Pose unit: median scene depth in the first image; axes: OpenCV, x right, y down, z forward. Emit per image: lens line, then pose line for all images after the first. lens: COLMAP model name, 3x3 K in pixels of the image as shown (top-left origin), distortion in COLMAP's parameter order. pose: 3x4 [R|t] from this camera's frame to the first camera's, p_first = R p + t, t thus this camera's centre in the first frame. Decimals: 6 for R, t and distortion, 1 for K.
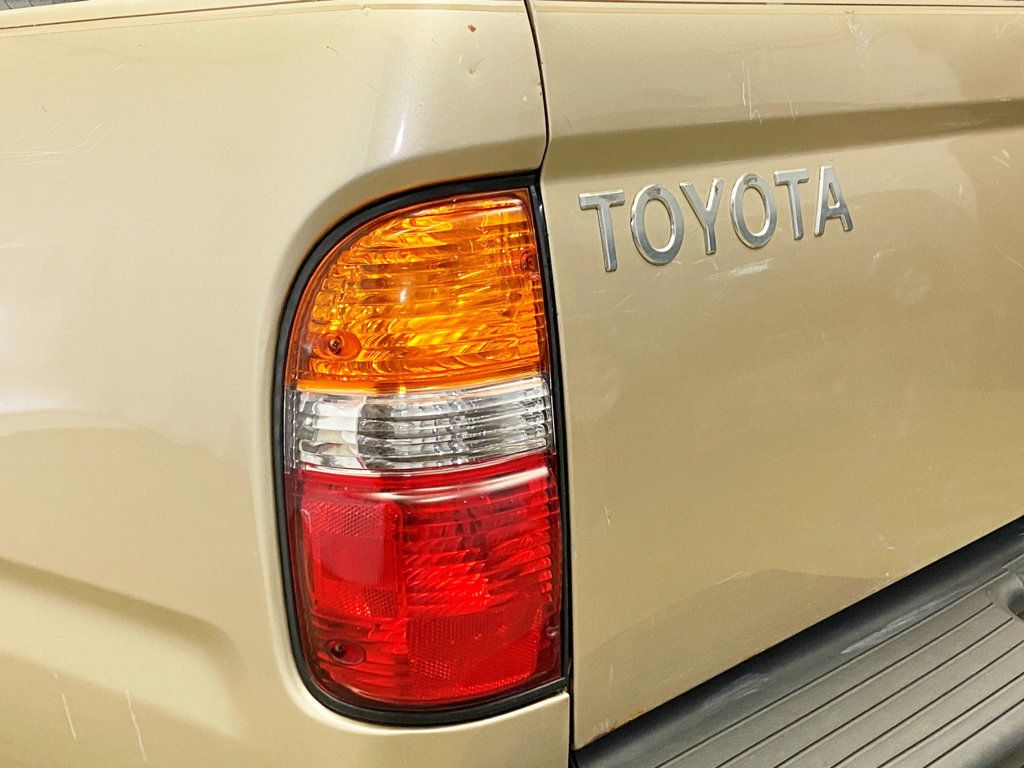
lens RADIAL K [[1467.7, 0, 493.5], [0, 1467.7, 385.2], [0, 0, 1]] dist [0.128639, -0.030953]
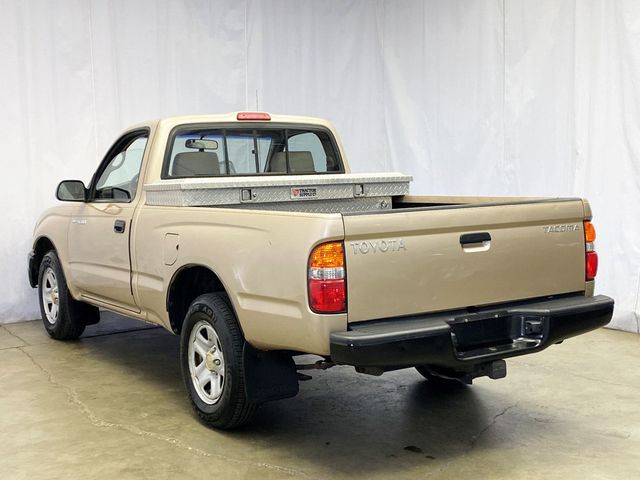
lens RADIAL K [[917.3, 0, 308.5], [0, 917.3, 240.8], [0, 0, 1]] dist [0.128639, -0.030953]
pose [[0.974791, 0.031872, -0.220833, 0.867049], [-0.056597, 0.992694, -0.106558, 0.357517], [0.215824, 0.116370, 0.969473, -3.478489]]
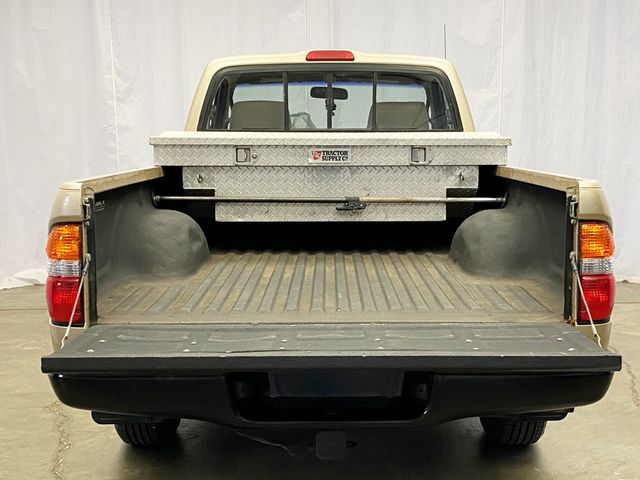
lens RADIAL K [[926.3, 0, 320.0], [0, 926.3, 240.0], [0, 0, 1]] dist [0.114089, -0.043087]
pose [[0.701821, 0.120934, -0.702013, 2.883203], [-0.167765, 0.985825, 0.002107, -0.227373], [0.692317, 0.116295, 0.712161, -0.738185]]
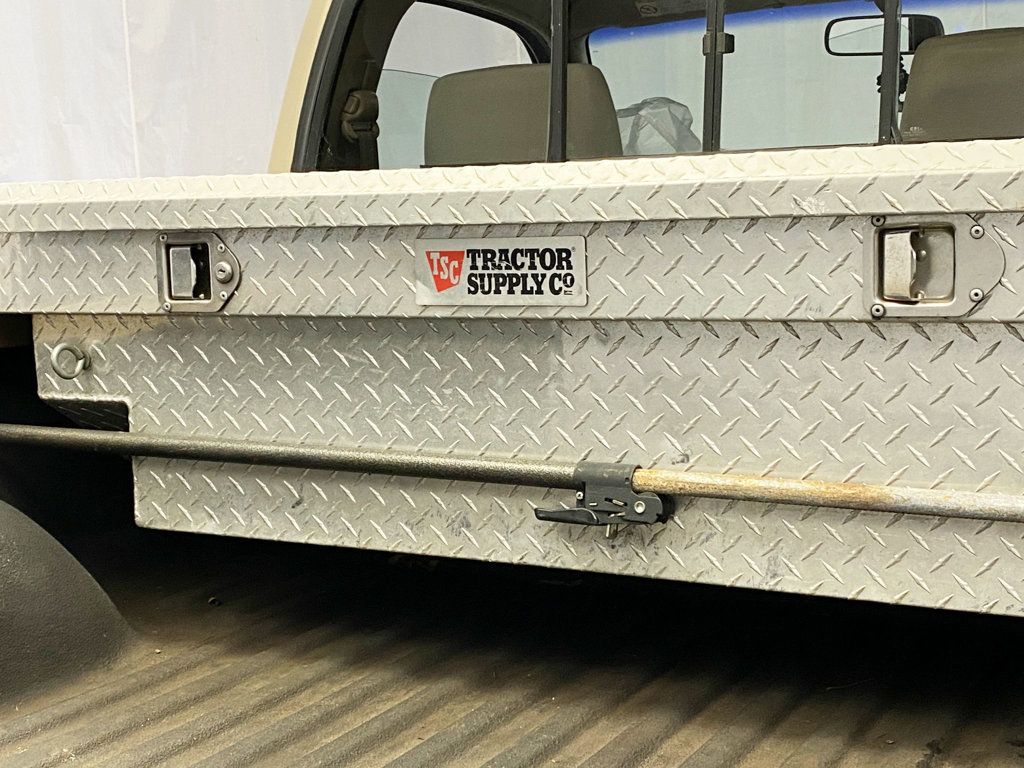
lens RADIAL K [[1467.7, 0, 493.5], [0, 1467.7, 385.2], [0, 0, 1]] dist [0.128639, -0.030953]
pose [[0.267953, 0.146996, -0.952152, 1.021865], [-0.170857, 0.979877, 0.103194, -0.714659], [0.948161, 0.135030, 0.287677, 2.291014]]
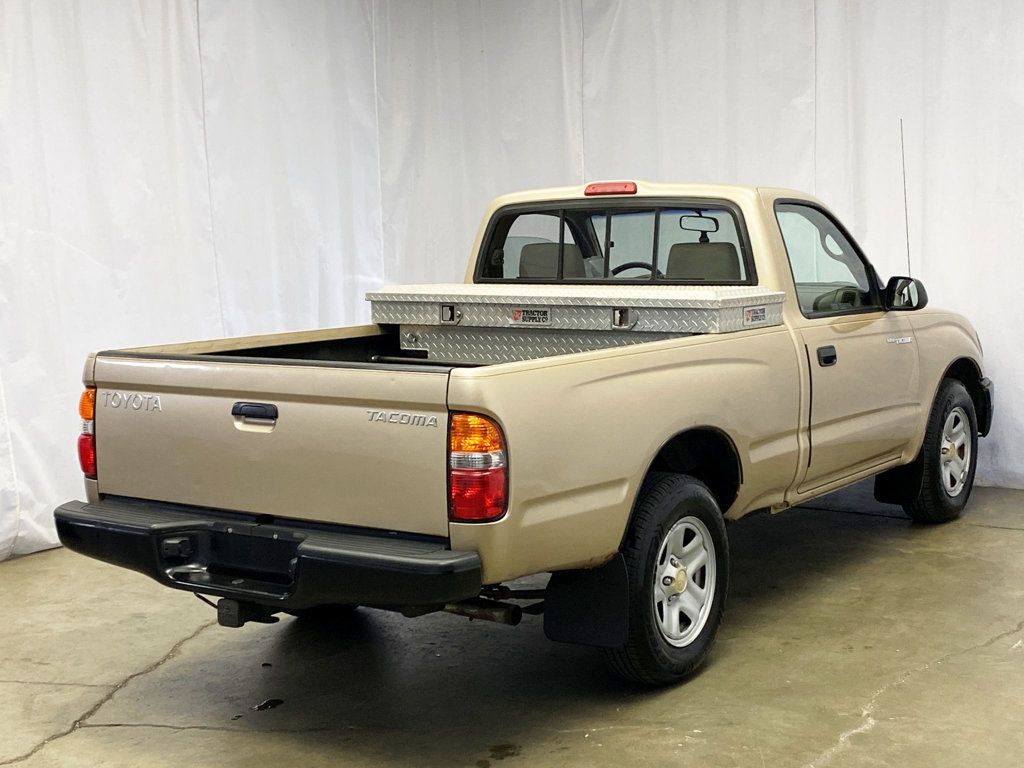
lens RADIAL K [[1467.7, 0, 493.5], [0, 1467.7, 385.2], [0, 0, 1]] dist [0.128639, -0.030953]
pose [[0.172441, 0.144141, -0.974417, 5.882908], [-0.186231, 0.976165, 0.111442, -1.074024], [0.967255, 0.162250, 0.195174, 1.360849]]
